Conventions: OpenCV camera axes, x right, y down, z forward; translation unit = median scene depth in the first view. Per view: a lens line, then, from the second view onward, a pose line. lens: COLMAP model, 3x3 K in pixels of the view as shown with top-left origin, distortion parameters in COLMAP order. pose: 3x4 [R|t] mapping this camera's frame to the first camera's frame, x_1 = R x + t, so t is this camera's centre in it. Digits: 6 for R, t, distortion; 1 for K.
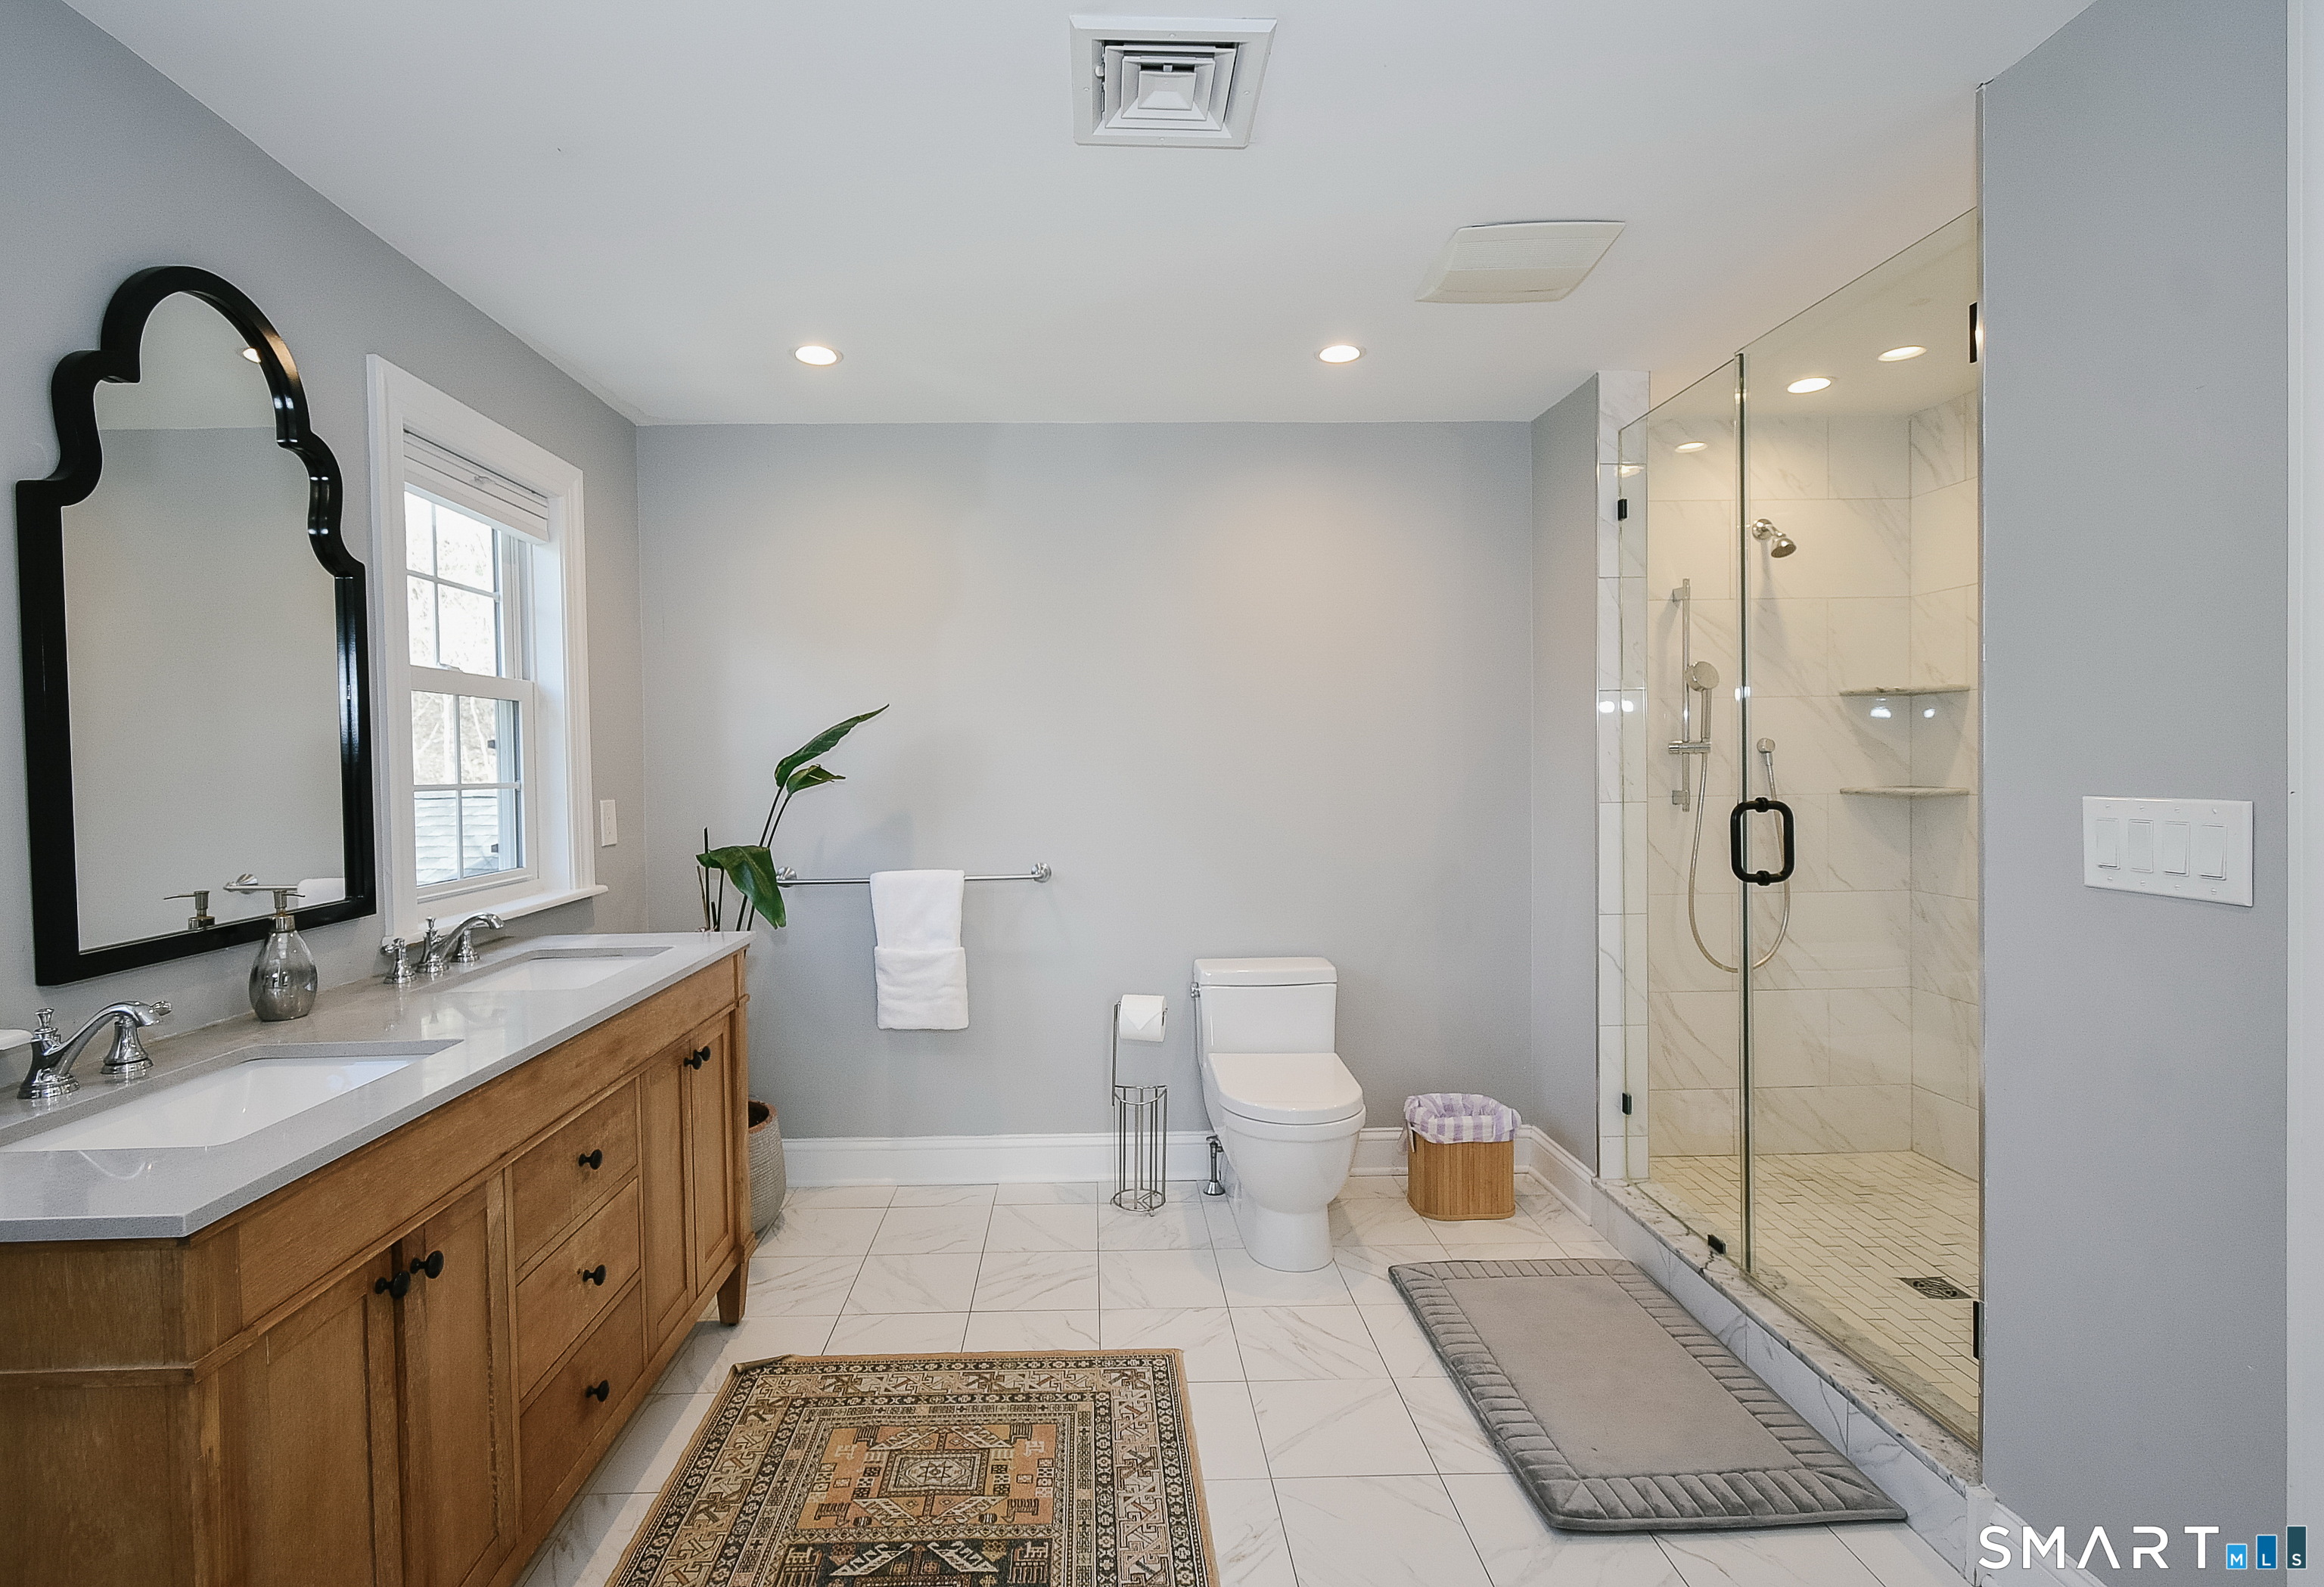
lens RADIAL K [[1073.9, 0, 1150.7], [0, 1073.9, 787.6], [0, 0, 1]] dist [0.014431, -0.013062]
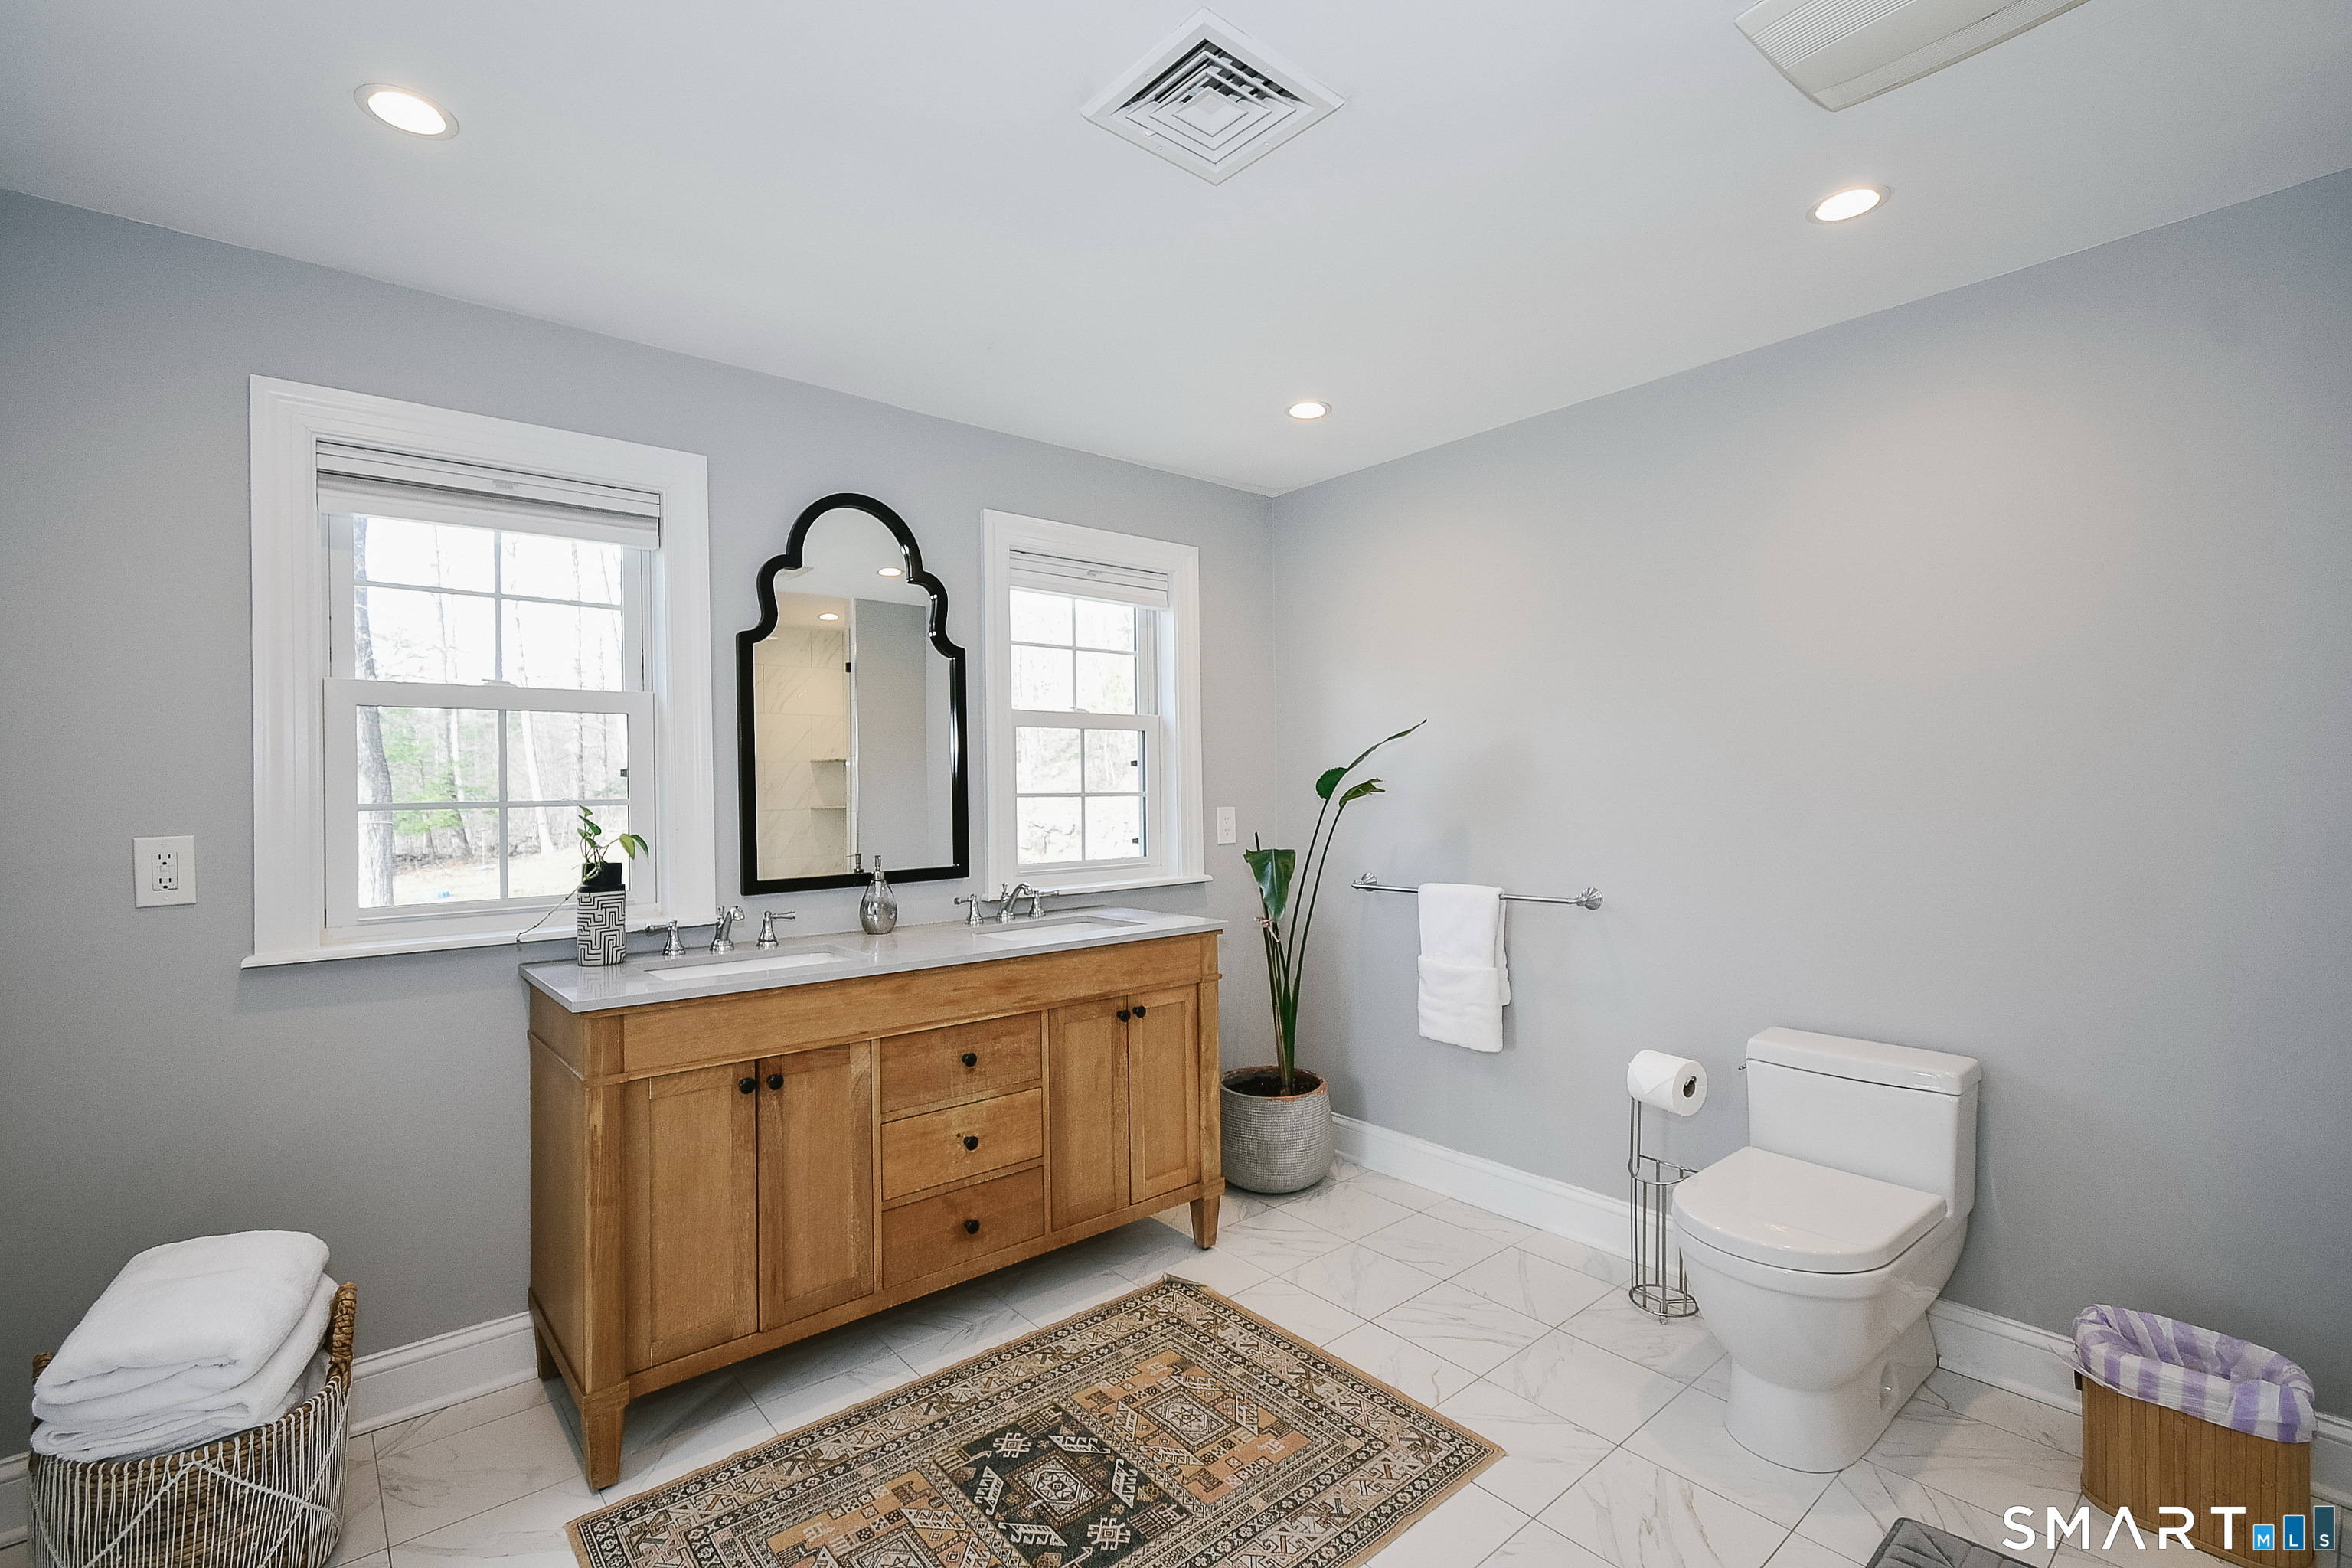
lens RADIAL K [[1060.3, 0, 1176.0], [0, 1060.3, 784.0], [0, 0, 1]] dist [-0.003019, -0.000632]
pose [[0.613987, 0.002440, -0.789313, 0.572204], [-0.014047, 0.999871, -0.007836, -0.006165], [0.789191, 0.015899, 0.613942, 0.275281]]
